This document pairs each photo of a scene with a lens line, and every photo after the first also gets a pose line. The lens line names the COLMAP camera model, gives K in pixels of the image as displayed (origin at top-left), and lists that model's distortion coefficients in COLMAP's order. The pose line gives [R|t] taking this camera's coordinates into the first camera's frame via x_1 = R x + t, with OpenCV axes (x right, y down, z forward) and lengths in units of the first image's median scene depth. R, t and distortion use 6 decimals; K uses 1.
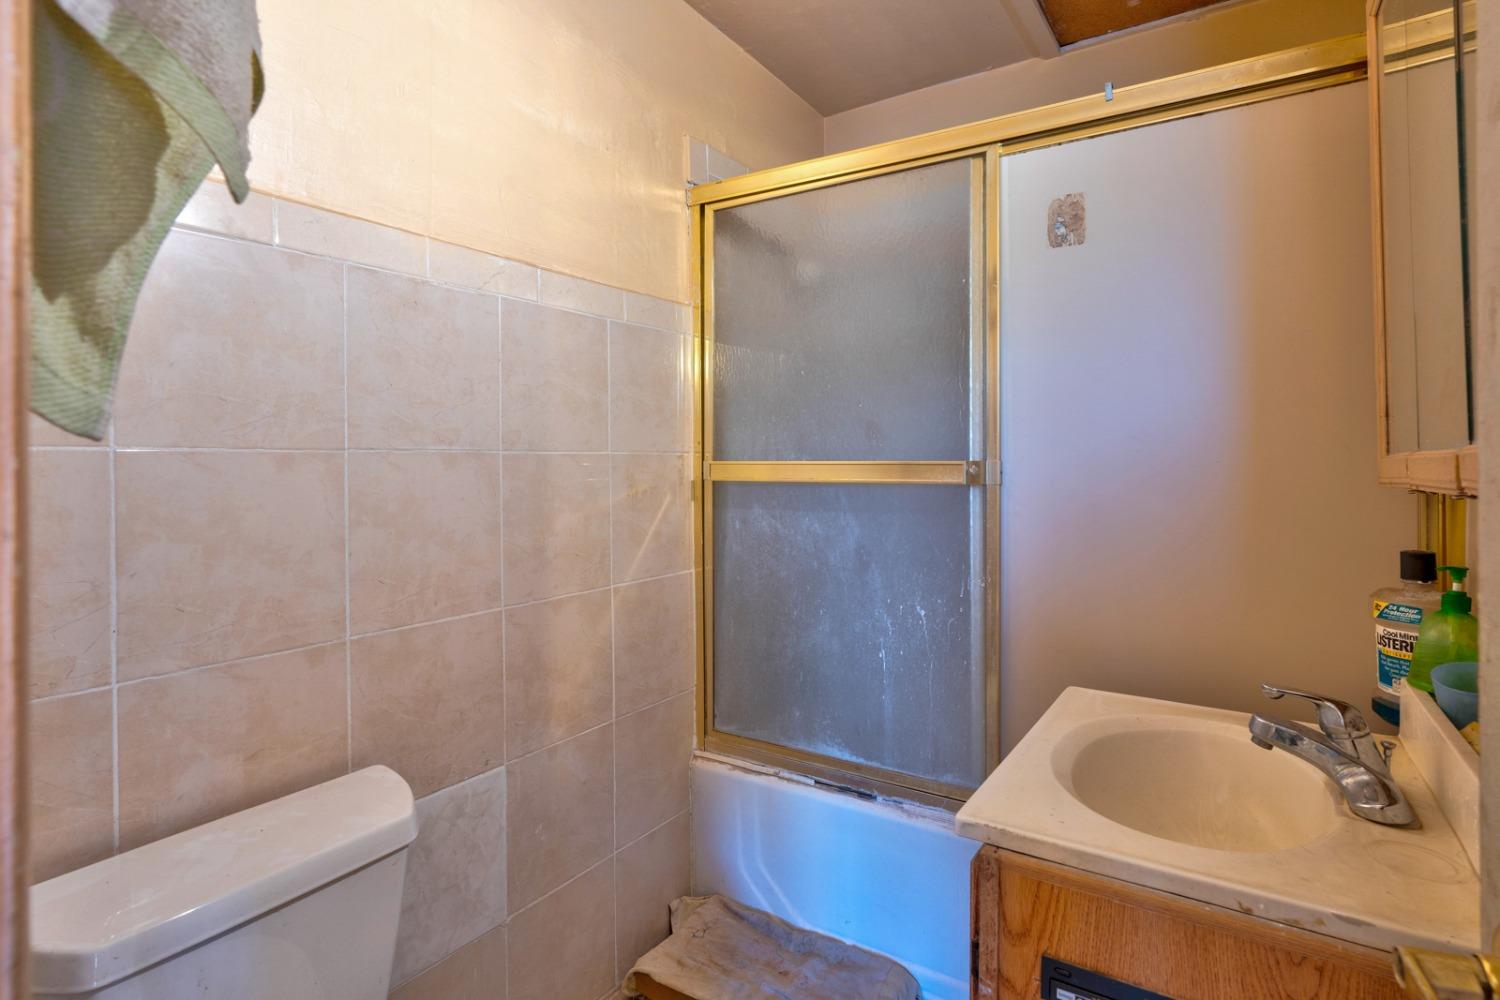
lens RADIAL K [[778.7, 0, 748.0], [0, 778.7, 493.2], [0, 0, 1]] dist [-0.011461, 0.006826]
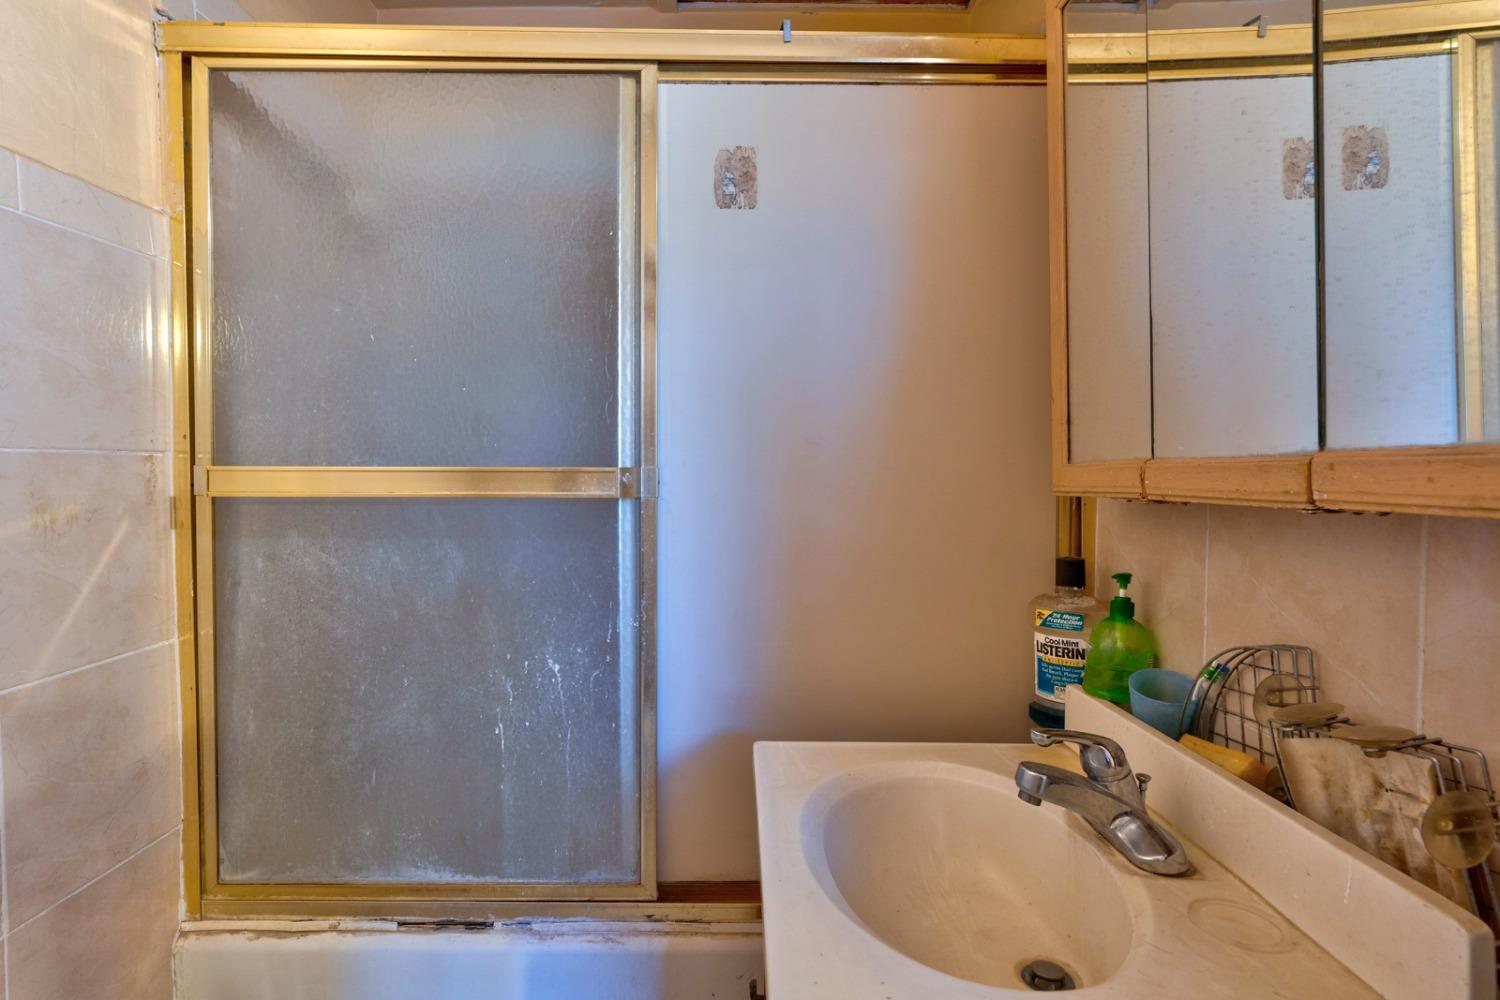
lens RADIAL K [[778.7, 0, 748.0], [0, 778.7, 493.2], [0, 0, 1]] dist [-0.011461, 0.006826]
pose [[0.831448, -0.013652, 0.555436, -0.036065], [0.018527, 0.999823, -0.003159, -0.009514], [-0.555294, 0.012917, 0.831554, 0.248773]]
